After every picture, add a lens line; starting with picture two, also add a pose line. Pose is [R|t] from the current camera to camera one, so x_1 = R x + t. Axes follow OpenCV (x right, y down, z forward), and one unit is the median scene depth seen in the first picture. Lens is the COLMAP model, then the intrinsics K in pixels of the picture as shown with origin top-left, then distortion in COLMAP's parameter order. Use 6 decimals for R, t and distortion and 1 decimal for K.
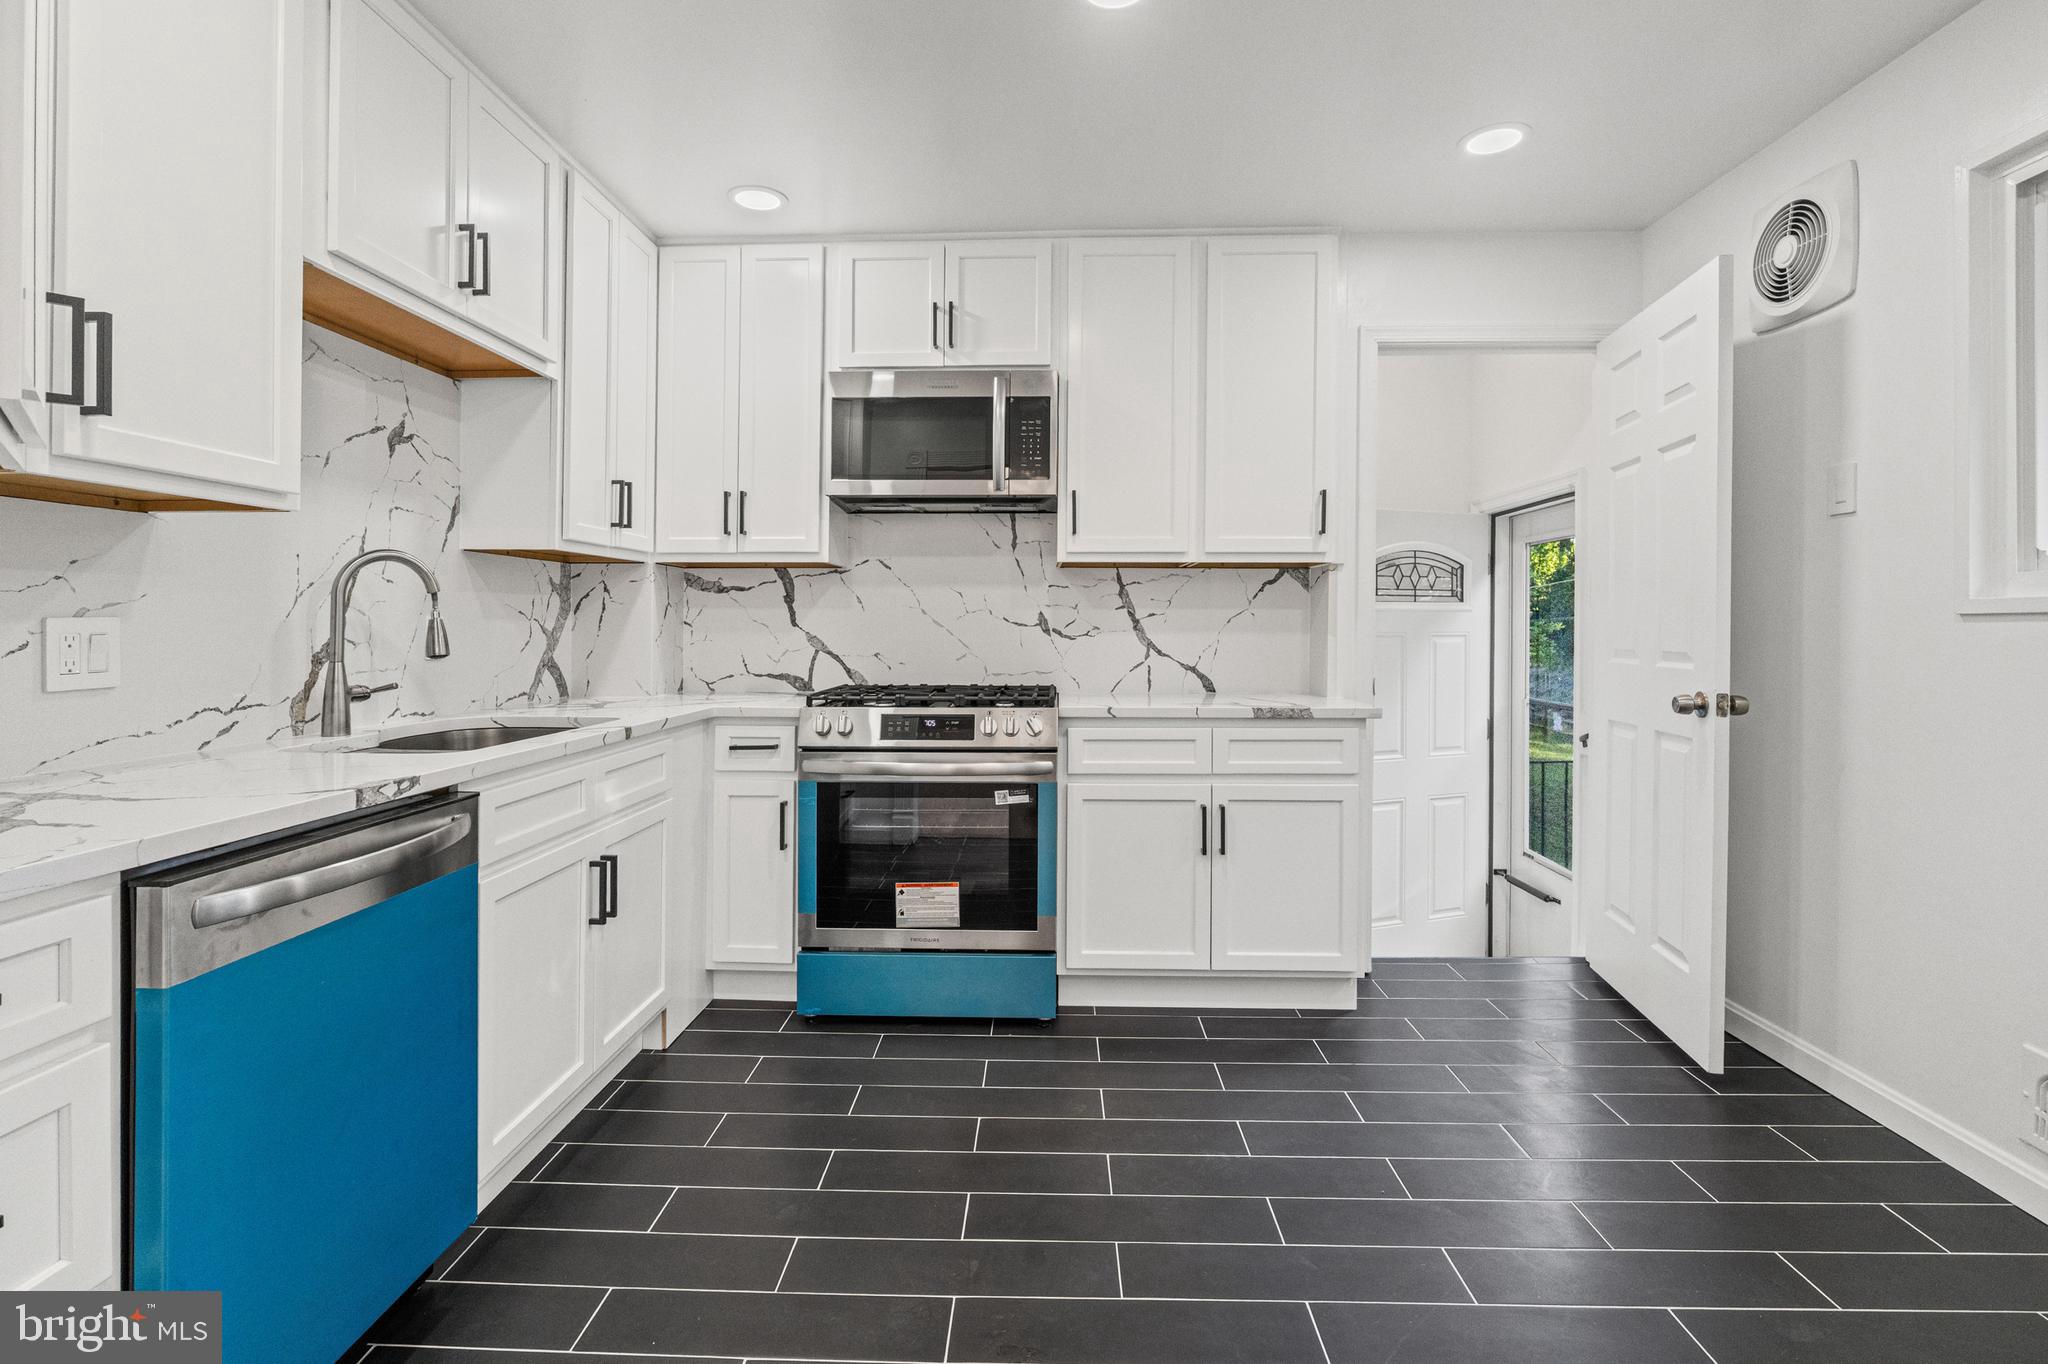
lens RADIAL K [[937.0, 0, 1024.7], [0, 937.0, 641.1], [0, 0, 1]] dist [-0.004311, -0.000563]
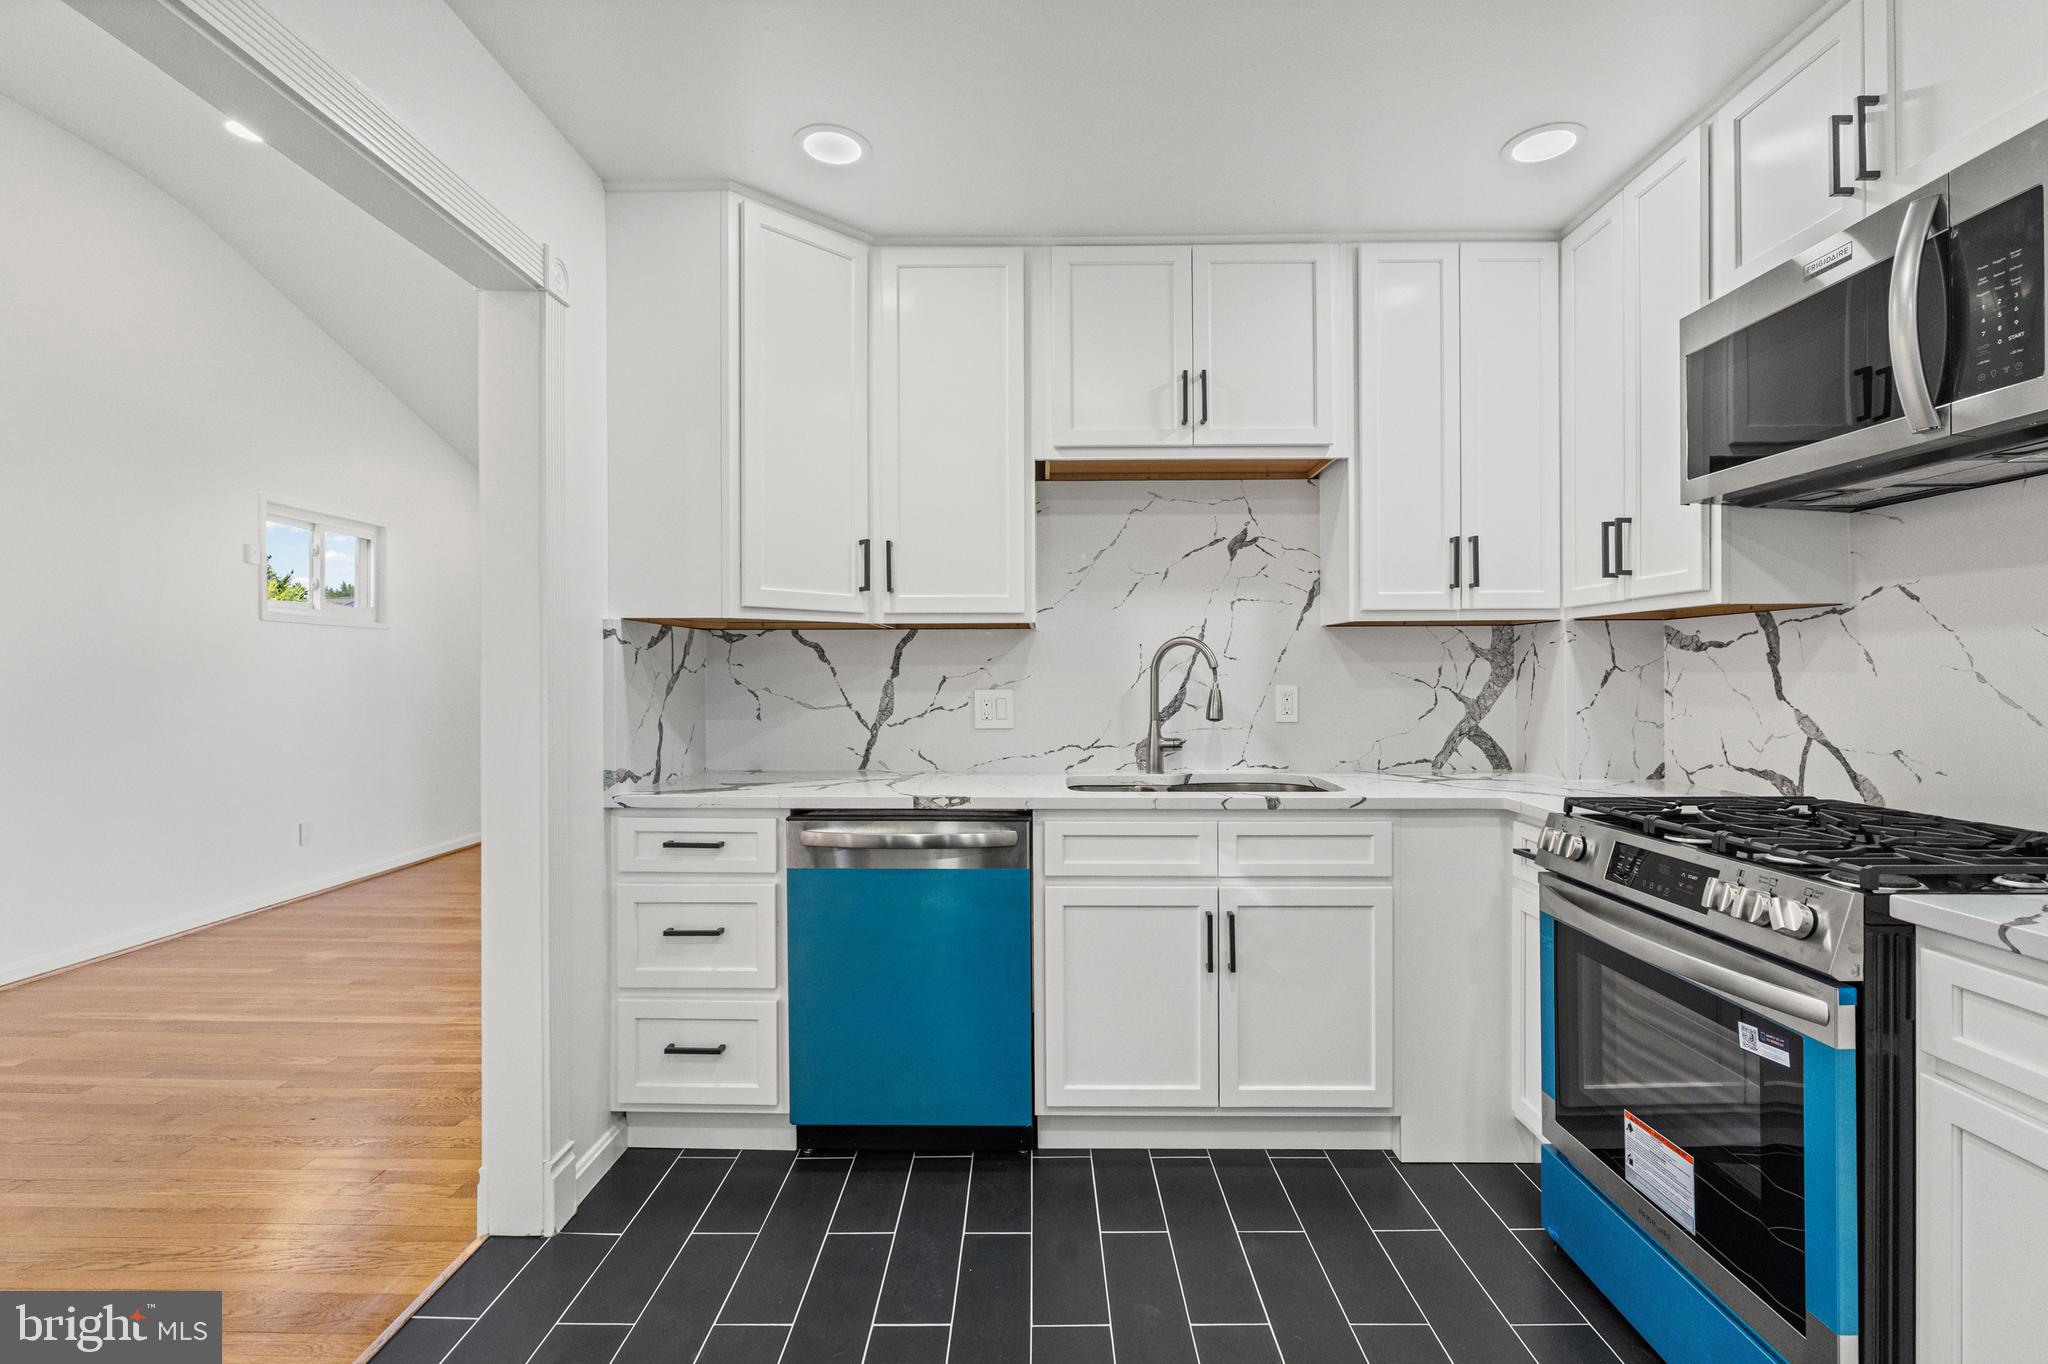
lens RADIAL K [[947.9, 0, 1058.8], [0, 947.9, 684.4], [0, 0, 1]] dist [-0.004230, 0.000432]
pose [[0.041323, 0.010073, -0.999095, 0.486567], [-0.015538, 0.999835, 0.009438, -0.030567], [0.999025, 0.015134, 0.041473, 0.584613]]
